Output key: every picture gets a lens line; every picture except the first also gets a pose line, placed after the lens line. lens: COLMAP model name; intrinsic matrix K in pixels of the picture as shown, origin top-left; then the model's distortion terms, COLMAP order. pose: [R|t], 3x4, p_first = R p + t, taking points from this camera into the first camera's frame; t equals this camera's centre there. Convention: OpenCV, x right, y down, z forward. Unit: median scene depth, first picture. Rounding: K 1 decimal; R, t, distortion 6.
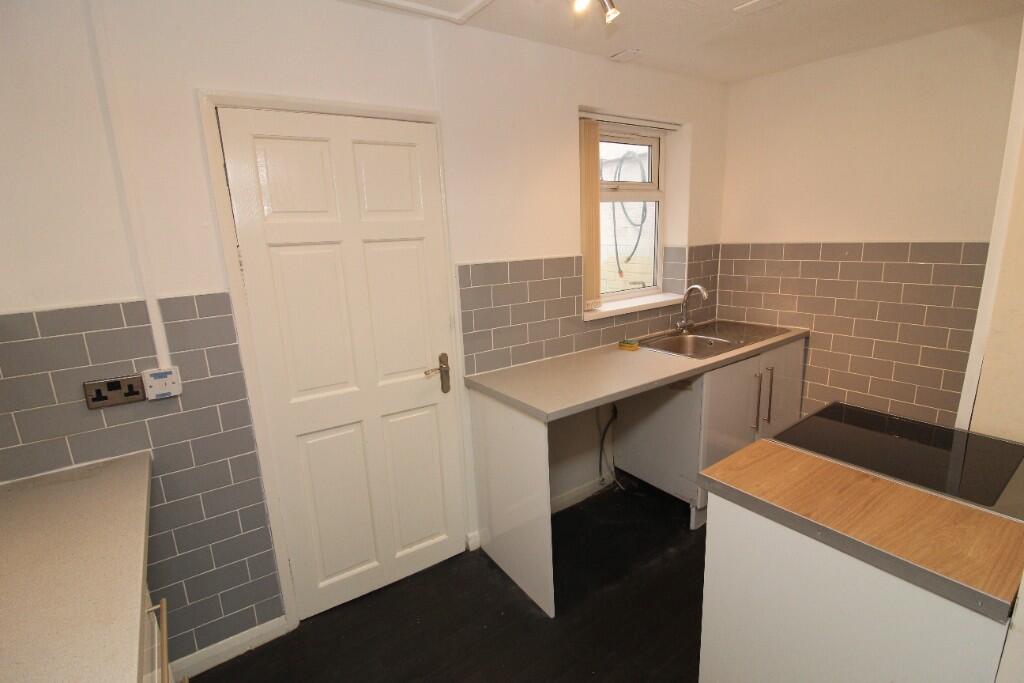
lens RADIAL K [[470.9, 0, 512.0], [0, 470.9, 341.5], [0, 0, 1]] dist [-0.012117, -0.000564]
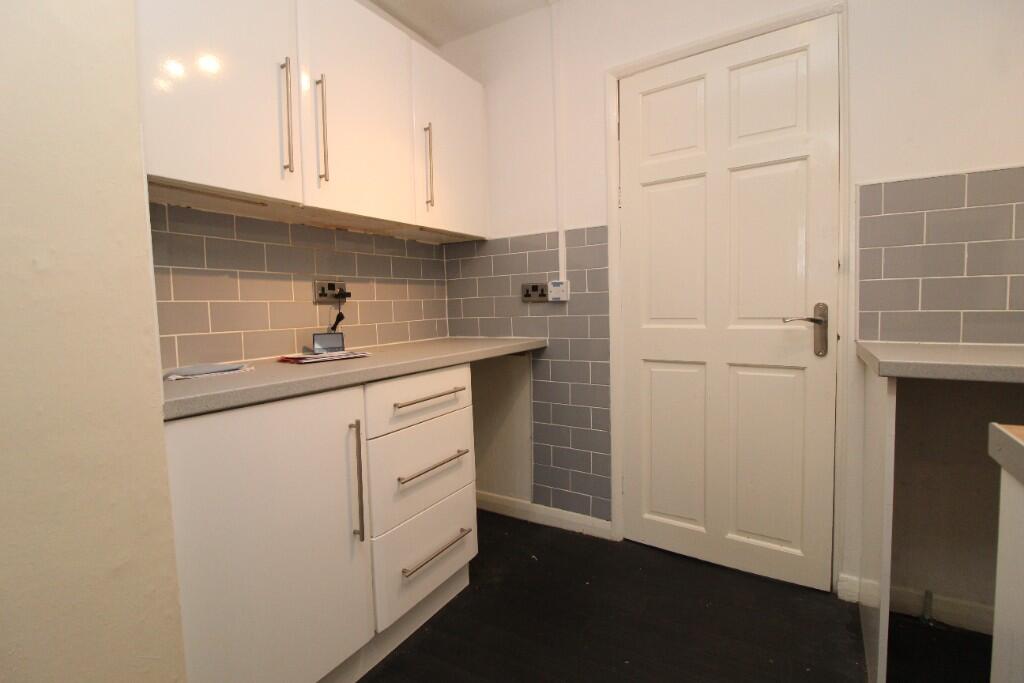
lens RADIAL K [[470.9, 0, 512.0], [0, 470.9, 341.5], [0, 0, 1]] dist [-0.012117, -0.000564]
pose [[0.401845, 0.103096, -0.909885, 0.419551], [-0.194668, 0.980547, 0.025129, 0.195691], [0.894776, 0.167028, 0.414098, 0.274478]]
